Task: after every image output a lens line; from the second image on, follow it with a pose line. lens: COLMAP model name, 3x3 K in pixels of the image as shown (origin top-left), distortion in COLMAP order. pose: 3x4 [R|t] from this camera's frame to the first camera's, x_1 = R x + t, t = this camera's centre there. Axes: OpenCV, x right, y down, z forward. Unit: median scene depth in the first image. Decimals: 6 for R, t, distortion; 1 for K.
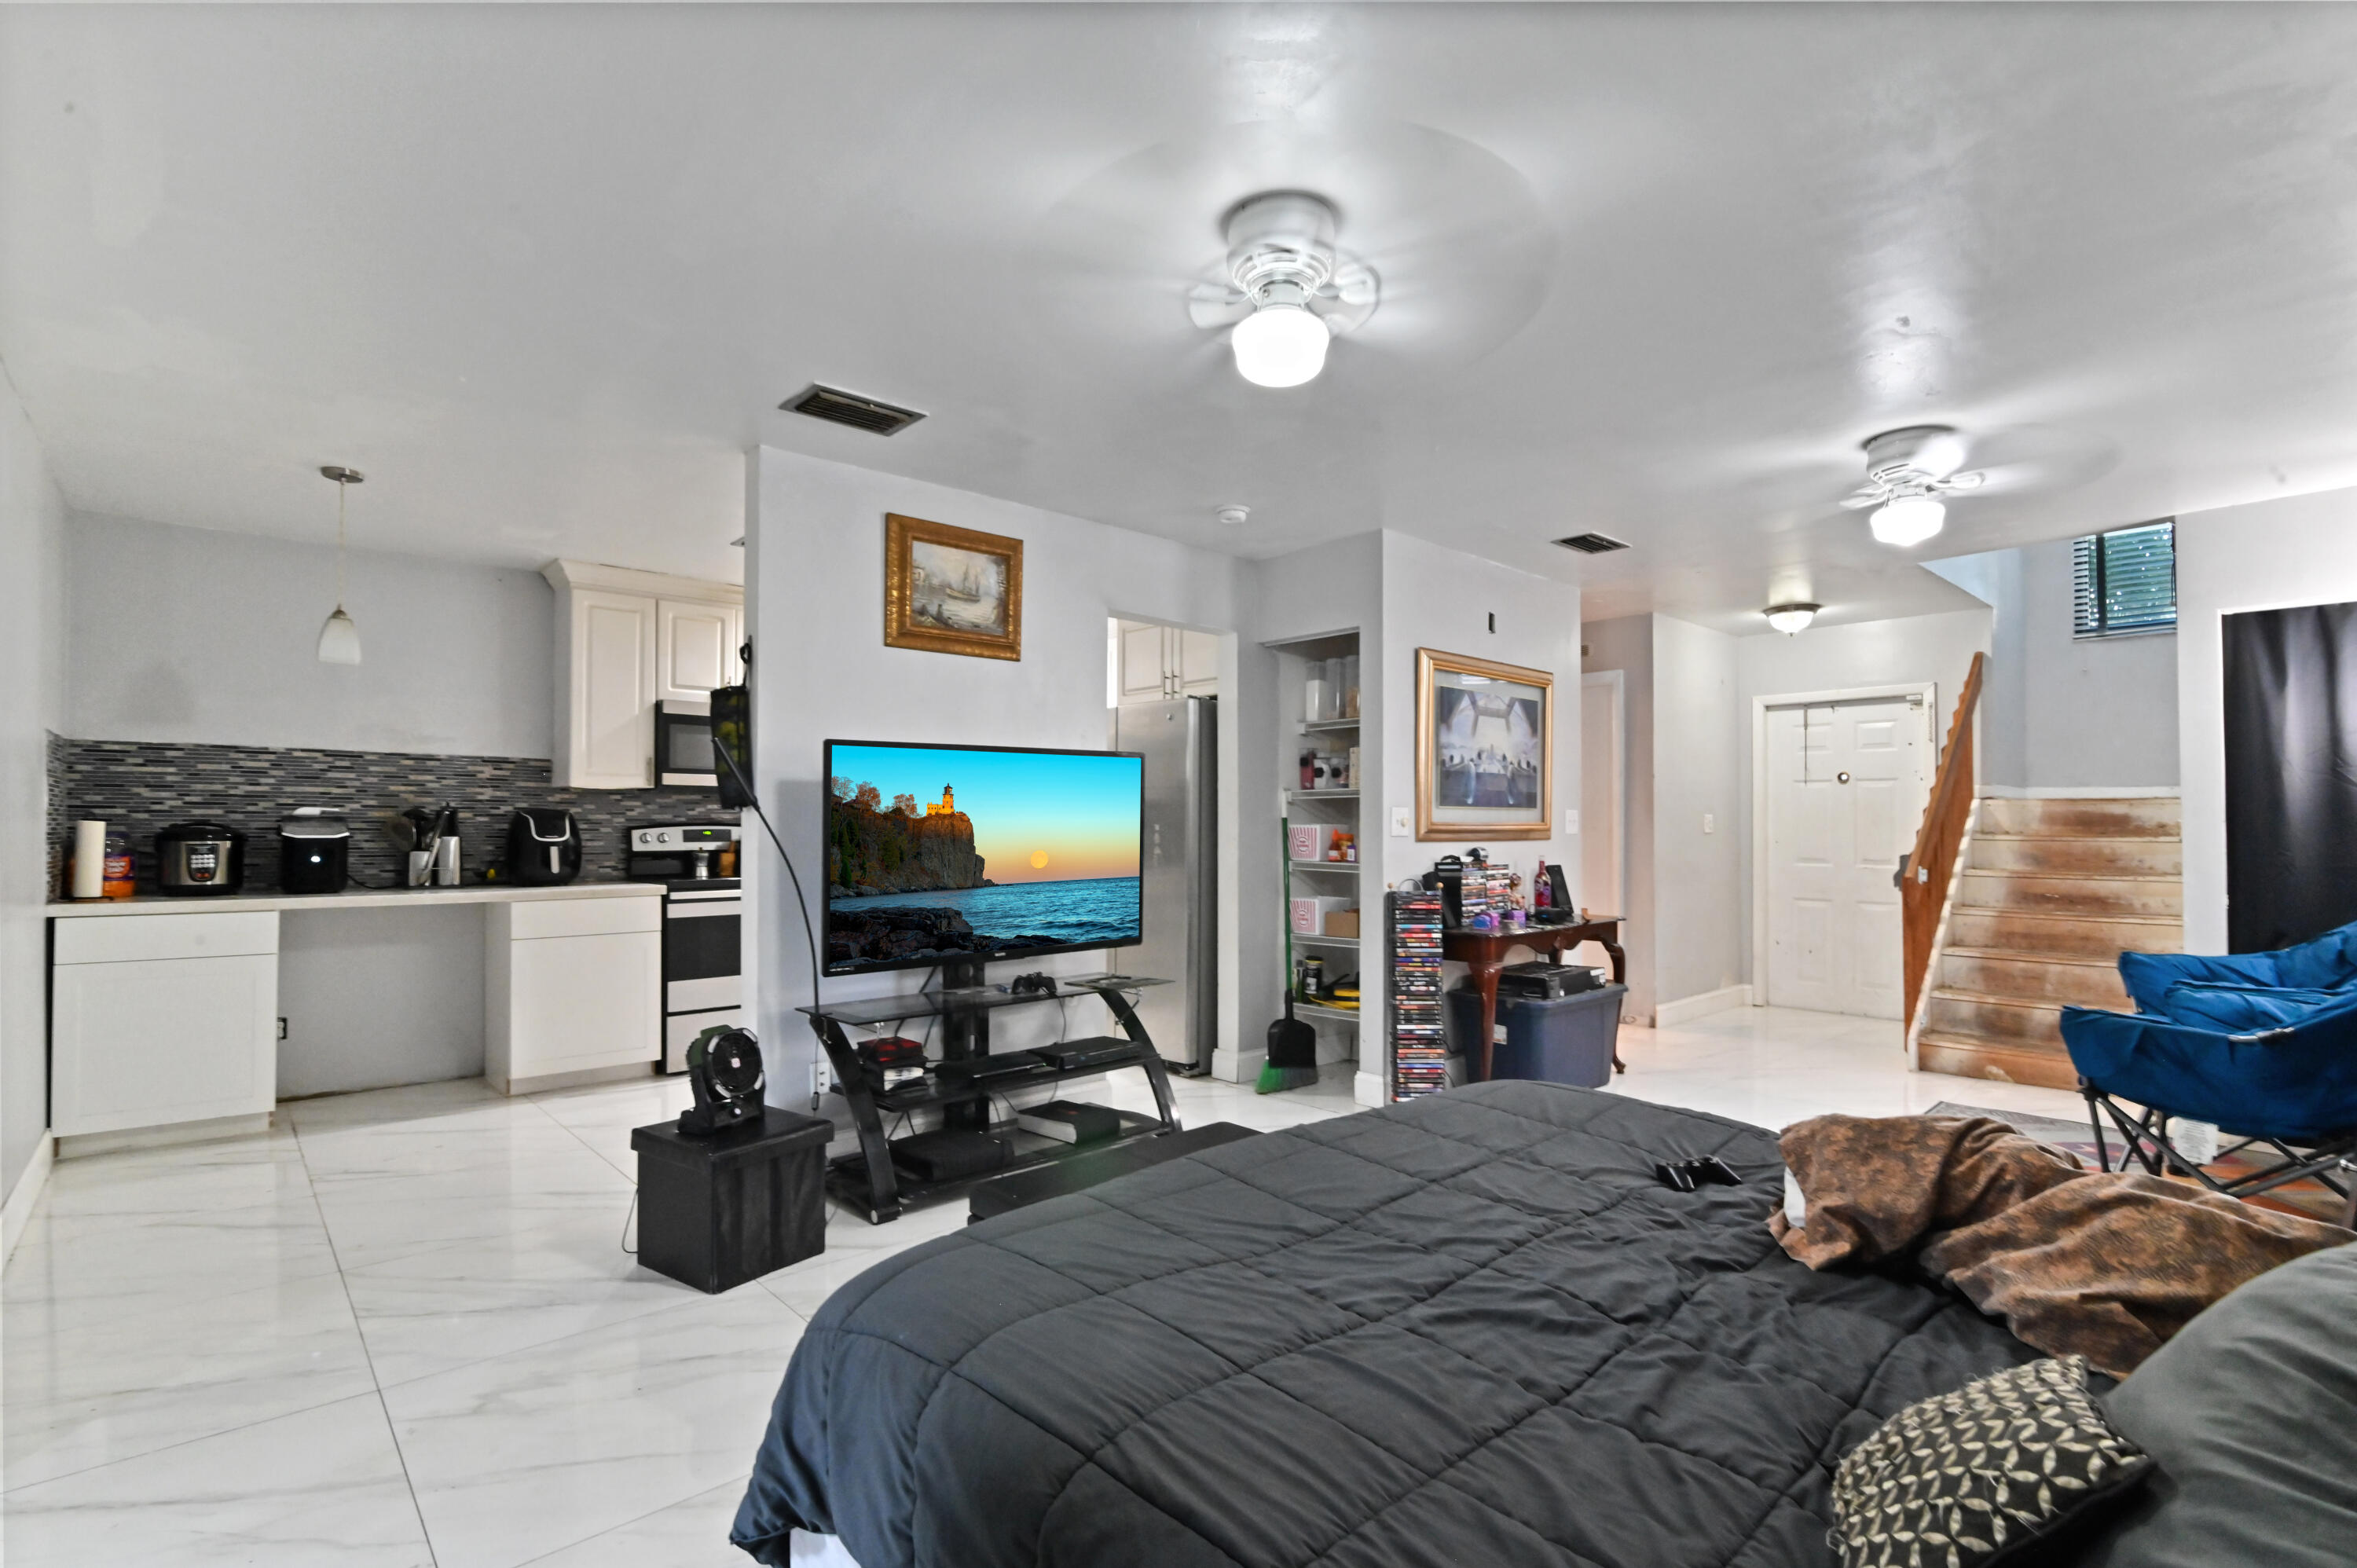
lens RADIAL K [[1093.3, 0, 1179.9], [0, 1093.3, 815.6], [0, 0, 1]] dist [-0.017531, 0.000413]
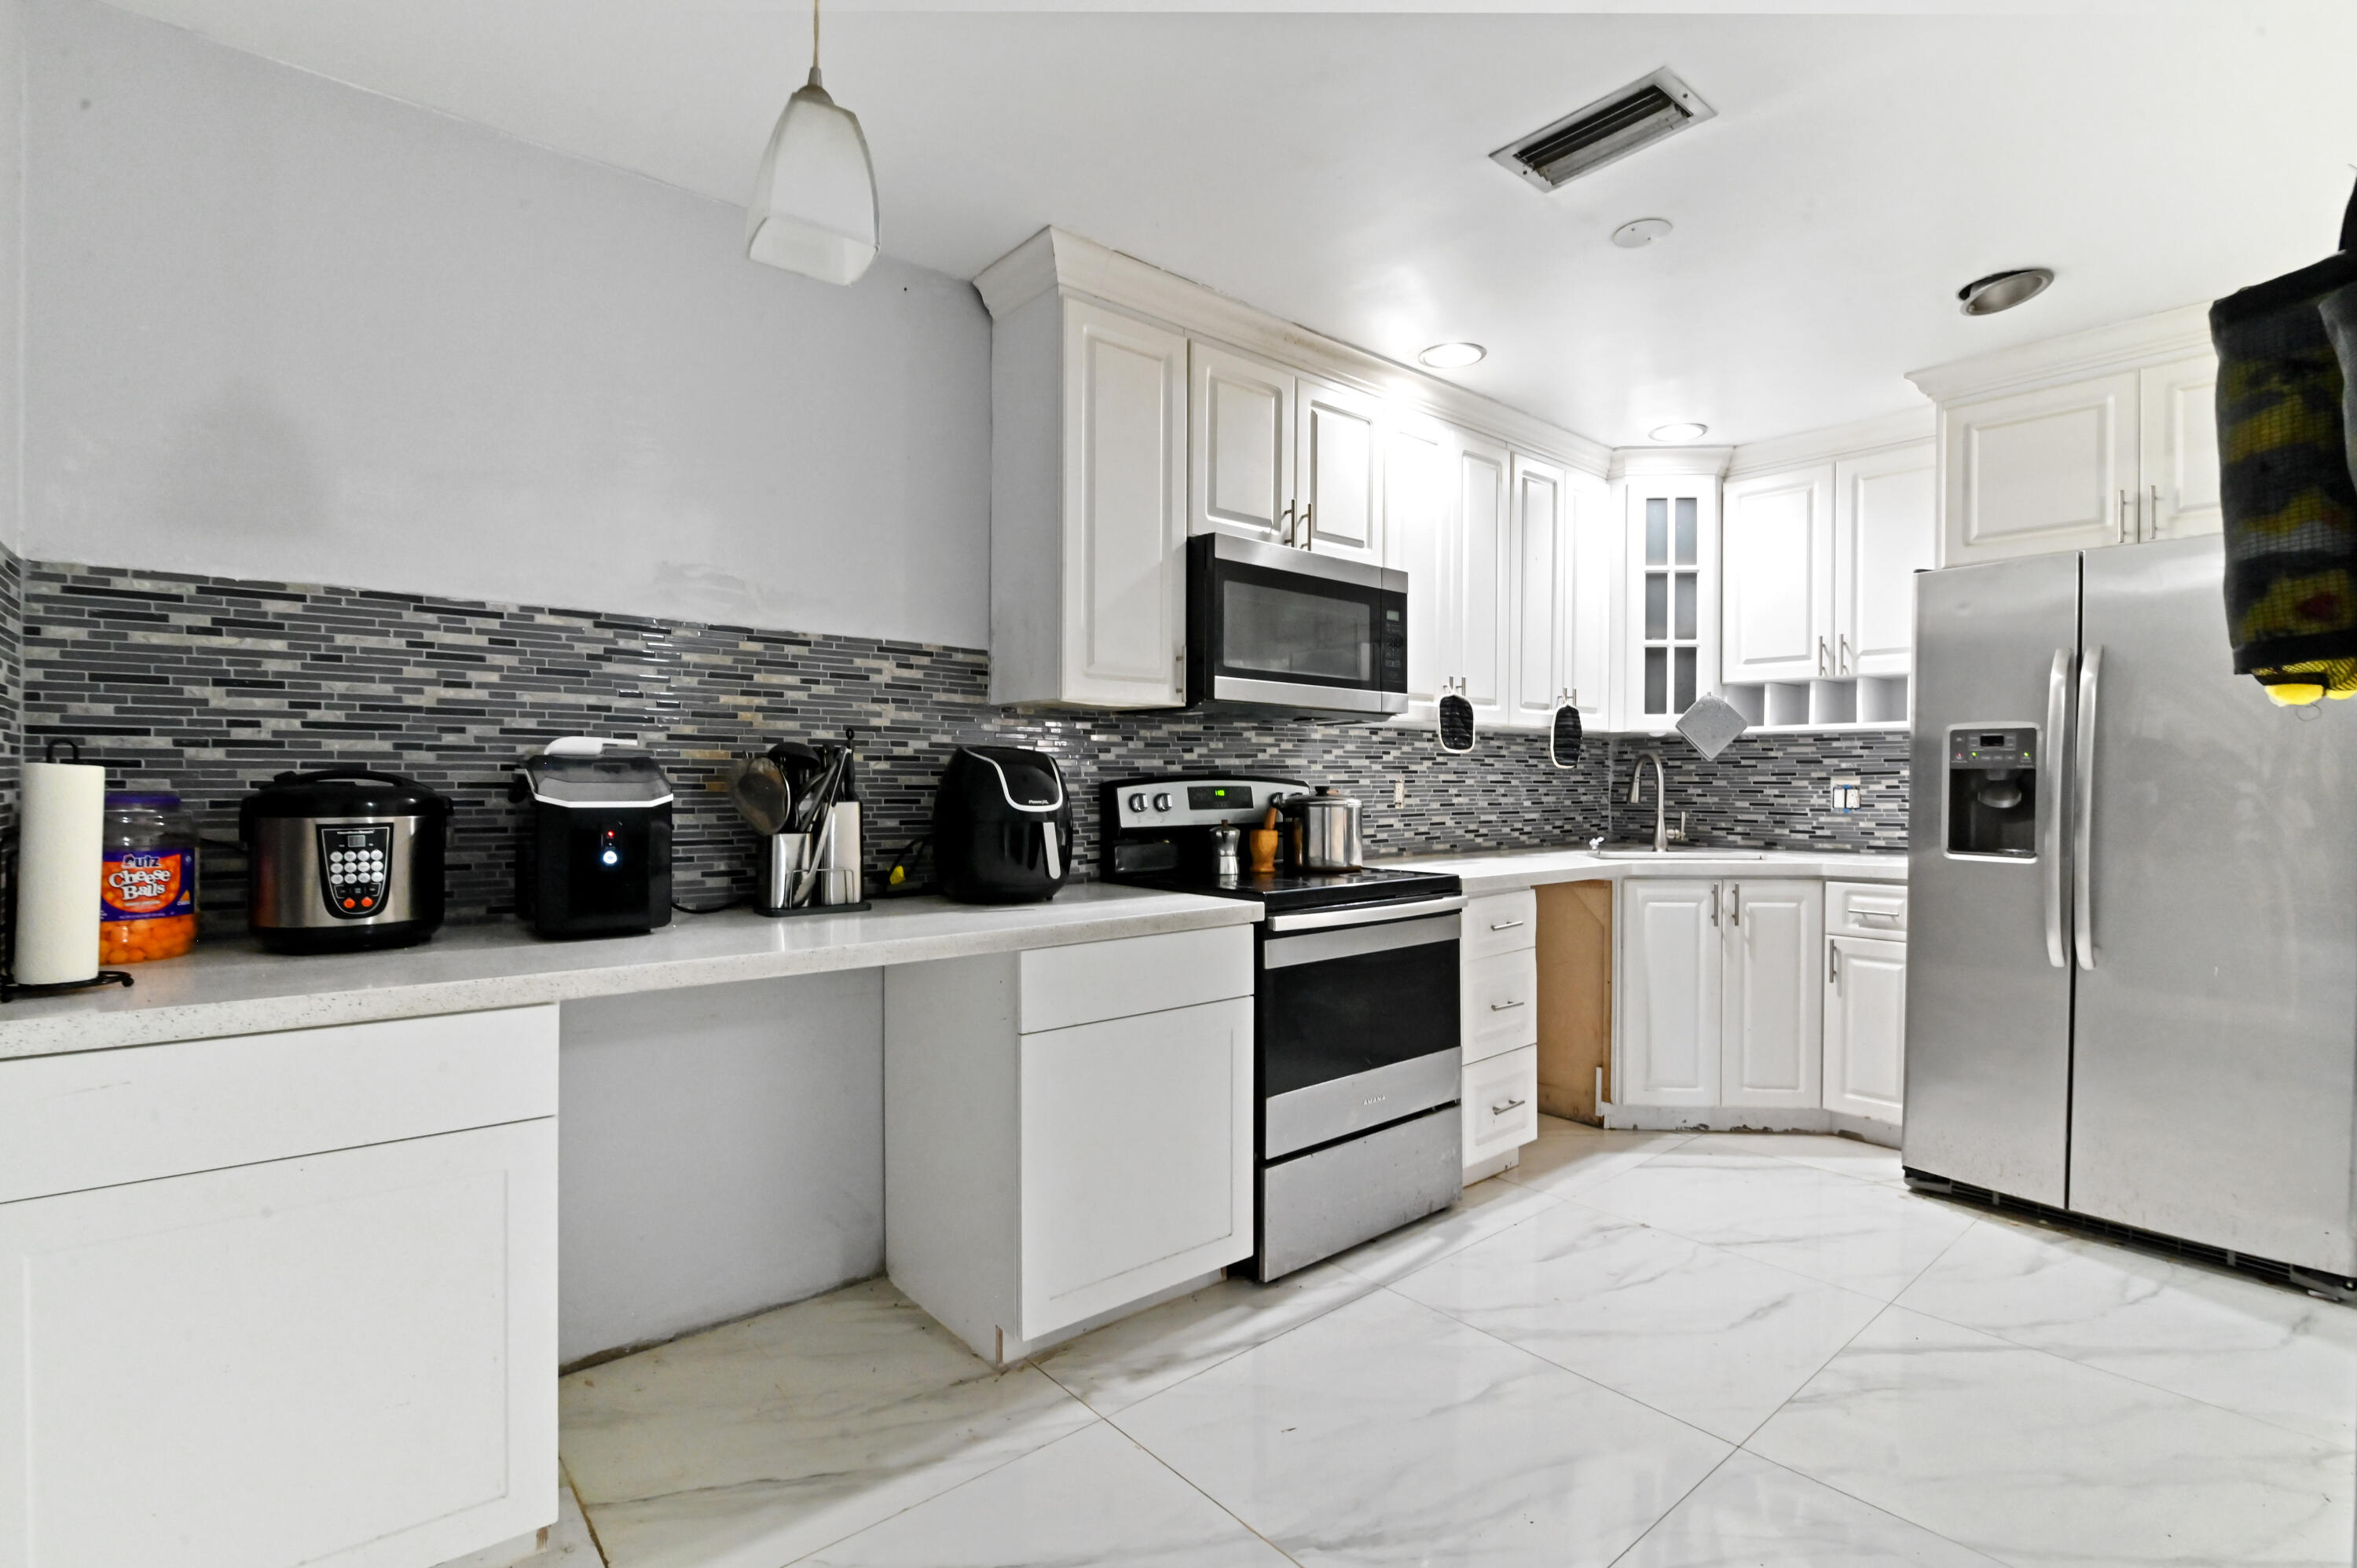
lens RADIAL K [[1083.0, 0, 1179.9], [0, 1083.0, 789.6], [0, 0, 1]] dist [-0.019079, 0.000110]
pose [[0.999289, 0.001827, -0.037665, -0.508055], [-0.001185, 0.999854, 0.017039, 0.005698], [0.037690, -0.016982, 0.999145, 0.532811]]
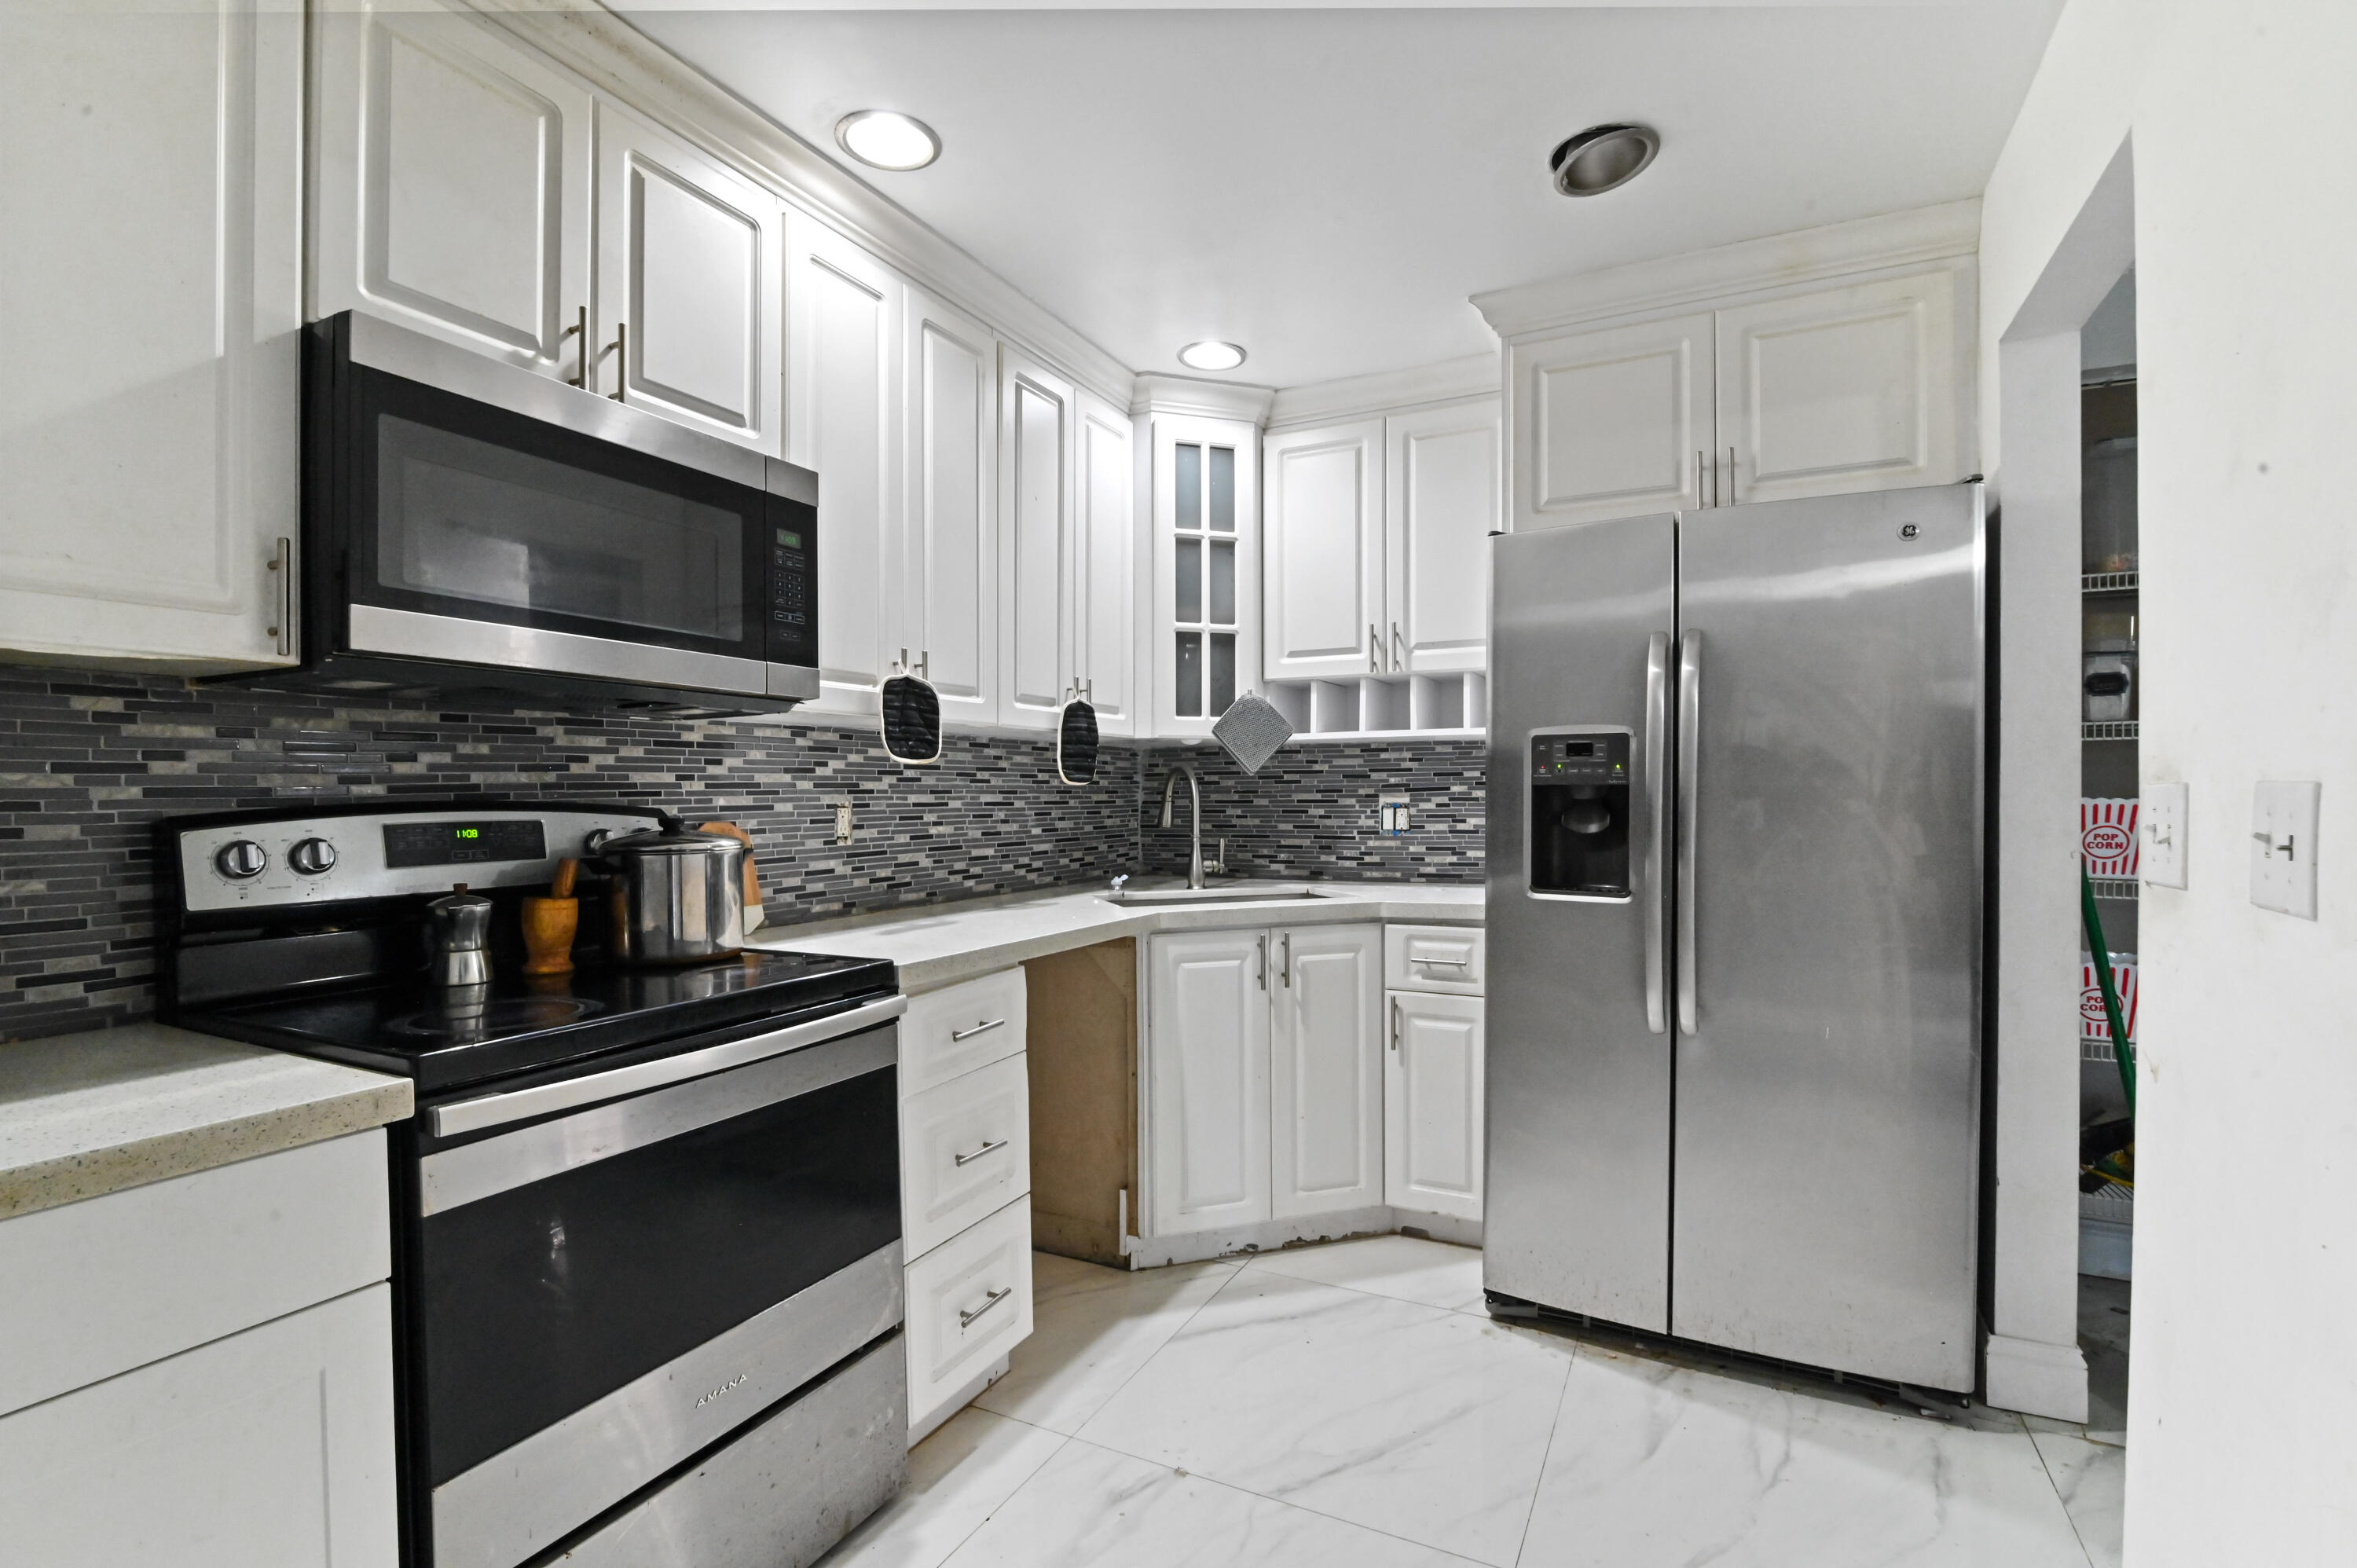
lens RADIAL K [[1076.4, 0, 1171.9], [0, 1076.4, 810.3], [0, 0, 1]] dist [-0.019271, -0.000016]
pose [[0.937476, -0.011286, 0.347866, -0.413270], [0.003550, 0.999732, 0.022870, 0.003617], [-0.348031, -0.020205, 0.937265, 0.762198]]
